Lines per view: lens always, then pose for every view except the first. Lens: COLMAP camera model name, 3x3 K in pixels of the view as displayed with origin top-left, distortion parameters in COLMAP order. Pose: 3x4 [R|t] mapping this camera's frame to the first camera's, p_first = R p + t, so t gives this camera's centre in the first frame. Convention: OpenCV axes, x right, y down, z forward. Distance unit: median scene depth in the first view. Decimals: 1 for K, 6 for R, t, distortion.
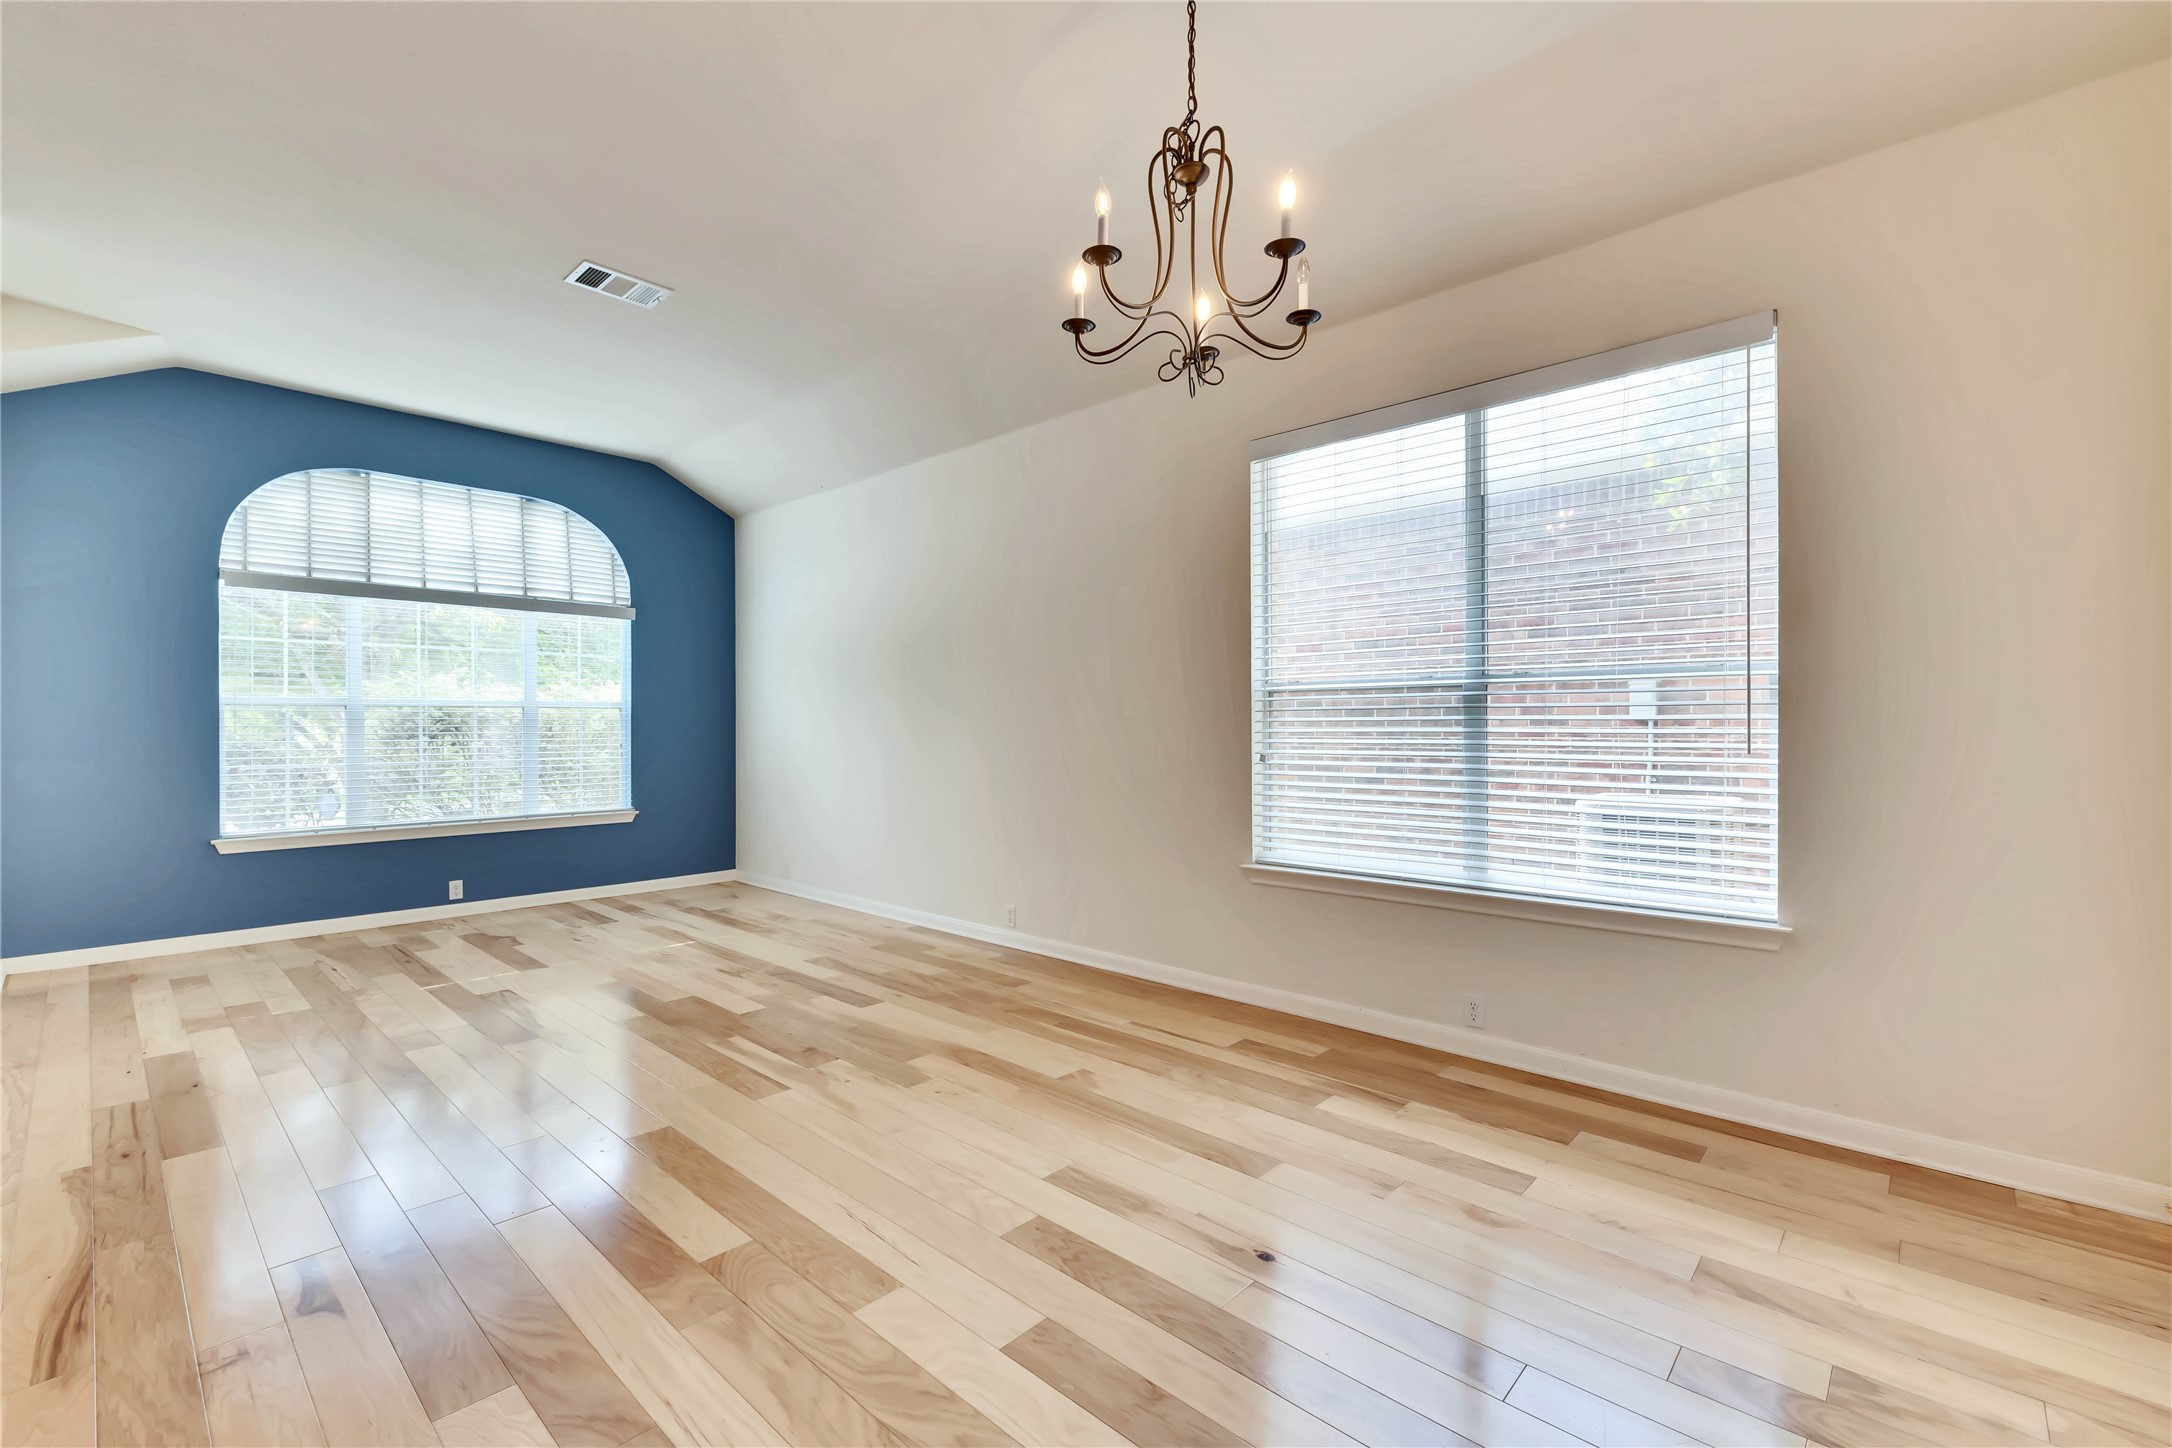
lens RADIAL K [[919.8, 0, 1083.1], [0, 919.8, 717.1], [0, 0, 1]] dist [0.006681, -0.000290]
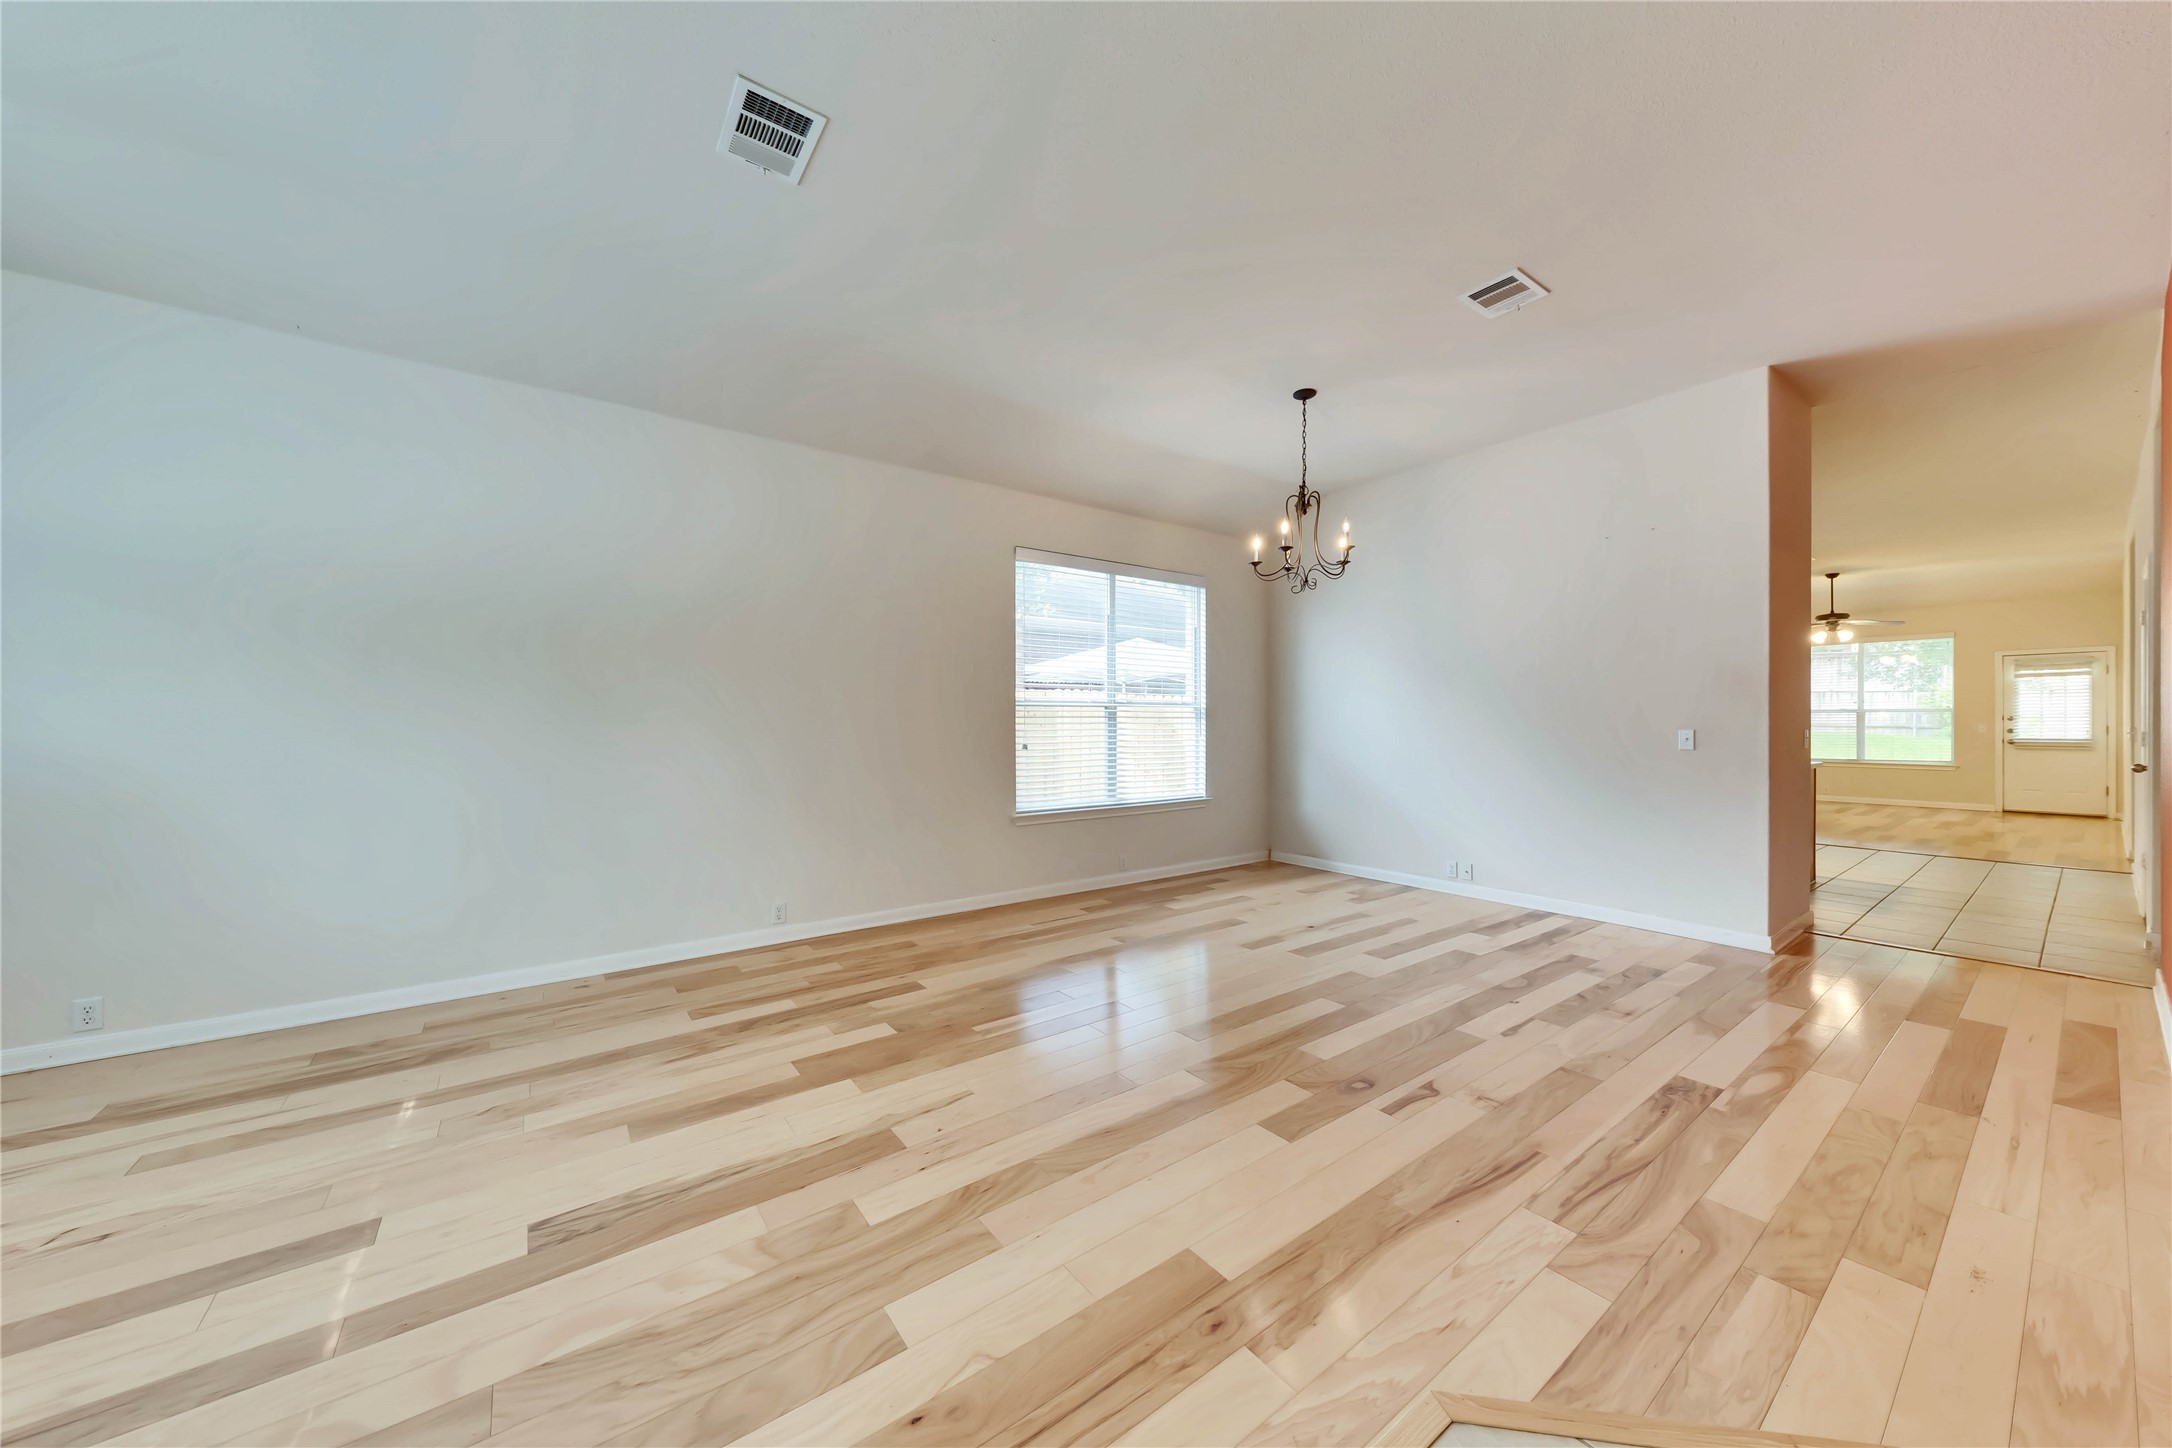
lens RADIAL K [[742.0, 0, 1086.0], [0, 742.0, 724.0], [0, 0, 1]] dist [0.011946, -0.004567]
pose [[0.186405, 0.001505, 0.982472, -1.163295], [-0.005847, 0.999983, -0.000423, 0.004141], [-0.982456, -0.005666, 0.186411, 0.712982]]
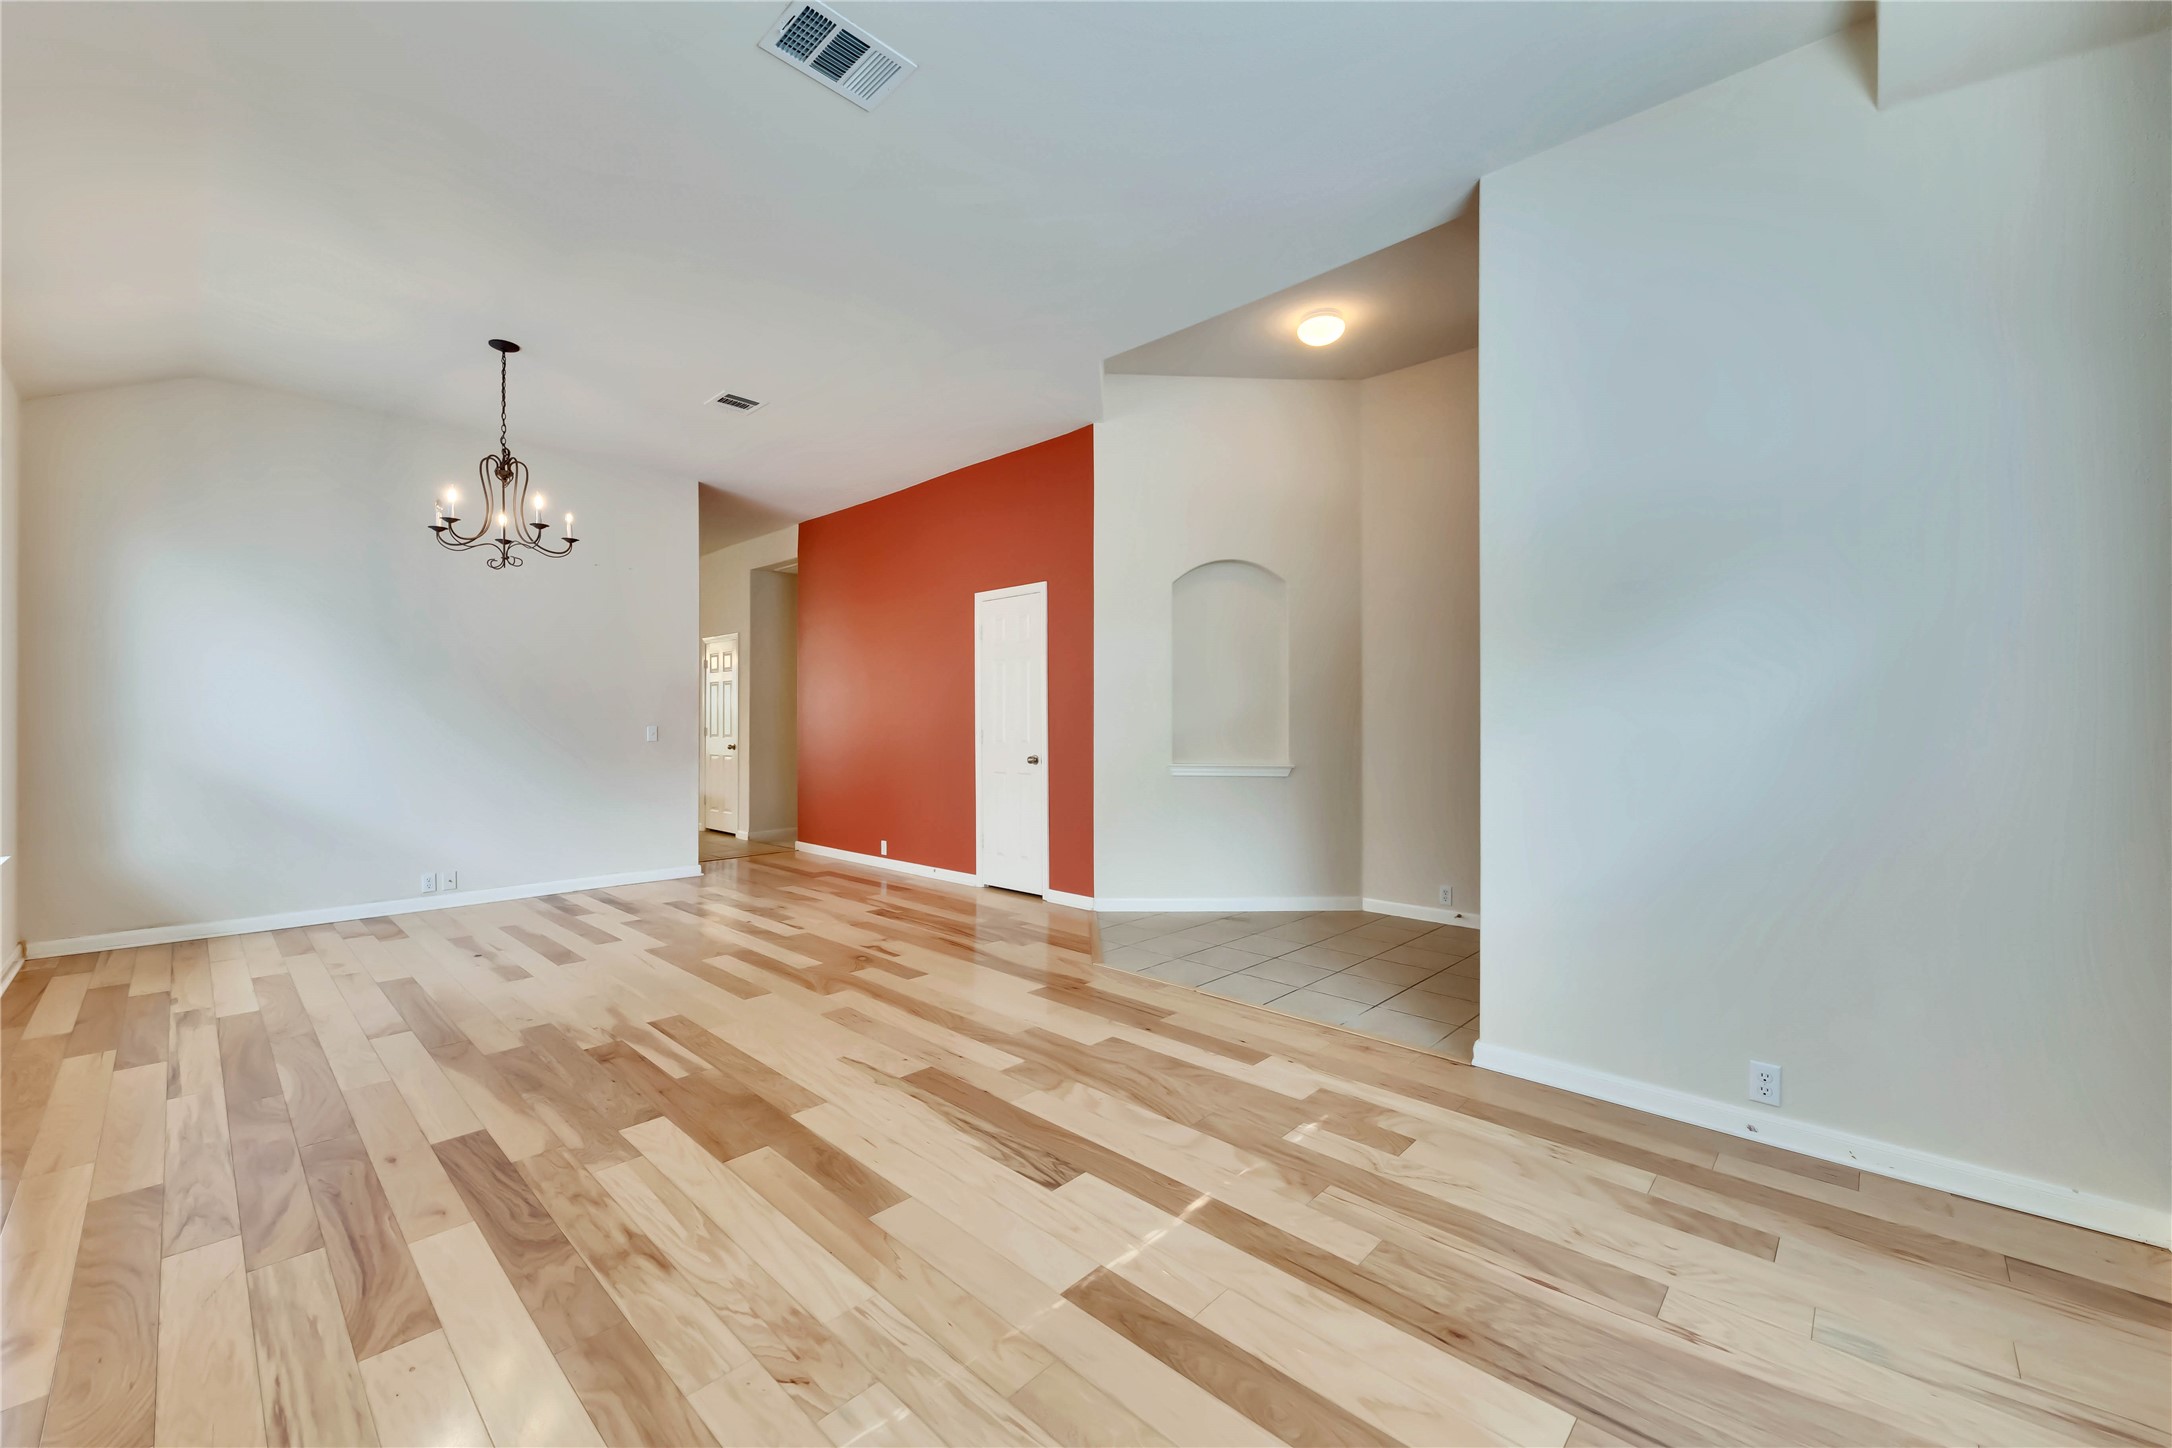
lens RADIAL K [[851.3, 0, 1088.8], [0, 851.3, 734.1], [0, 0, 1]] dist [0.015769, -0.008451]
pose [[-0.999973, -0.001669, 0.007213, -0.764378], [-0.001648, 0.999994, 0.002880, 0.016523], [-0.007217, 0.002868, -0.999970, 1.790241]]
